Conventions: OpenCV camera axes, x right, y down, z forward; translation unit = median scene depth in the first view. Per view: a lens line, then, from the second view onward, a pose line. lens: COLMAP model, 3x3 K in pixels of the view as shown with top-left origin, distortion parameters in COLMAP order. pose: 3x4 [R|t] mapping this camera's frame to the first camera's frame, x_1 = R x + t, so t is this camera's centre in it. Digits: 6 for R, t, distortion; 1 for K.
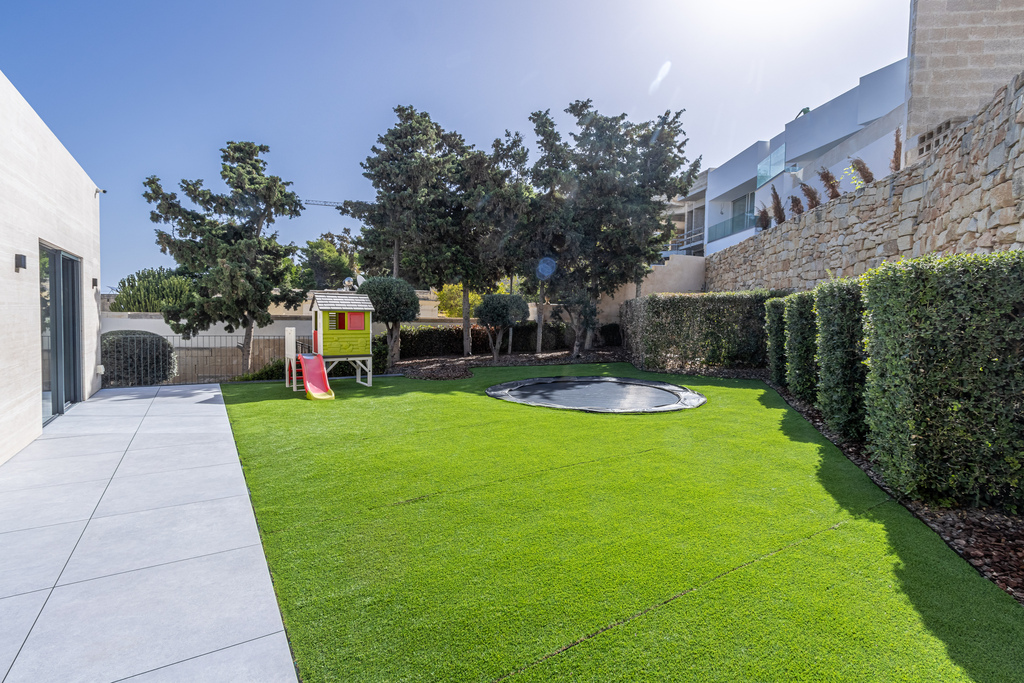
lens RADIAL K [[479.8, 0, 496.8], [0, 479.8, 334.5], [0, 0, 1]] dist [0.002496, 0.000937]
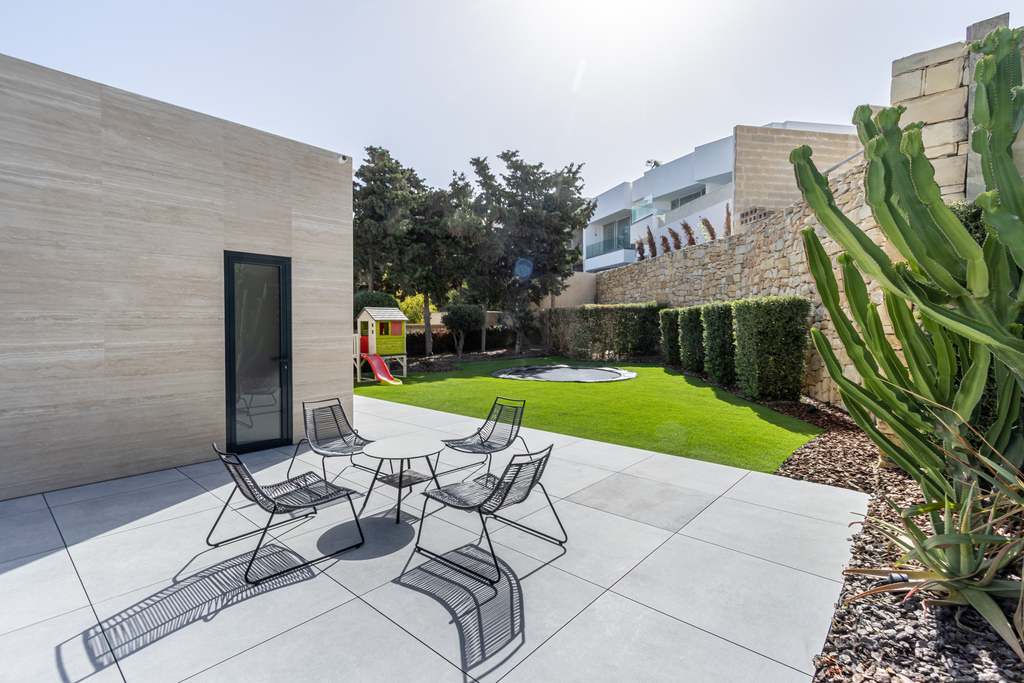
lens RADIAL K [[479.8, 0, 496.8], [0, 479.8, 334.5], [0, 0, 1]] dist [0.002496, 0.000937]
pose [[0.961170, -0.021476, 0.275119, -0.311645], [0.023575, 0.999713, -0.004325, 0.001081], [-0.274947, 0.010643, 0.961400, -0.284600]]
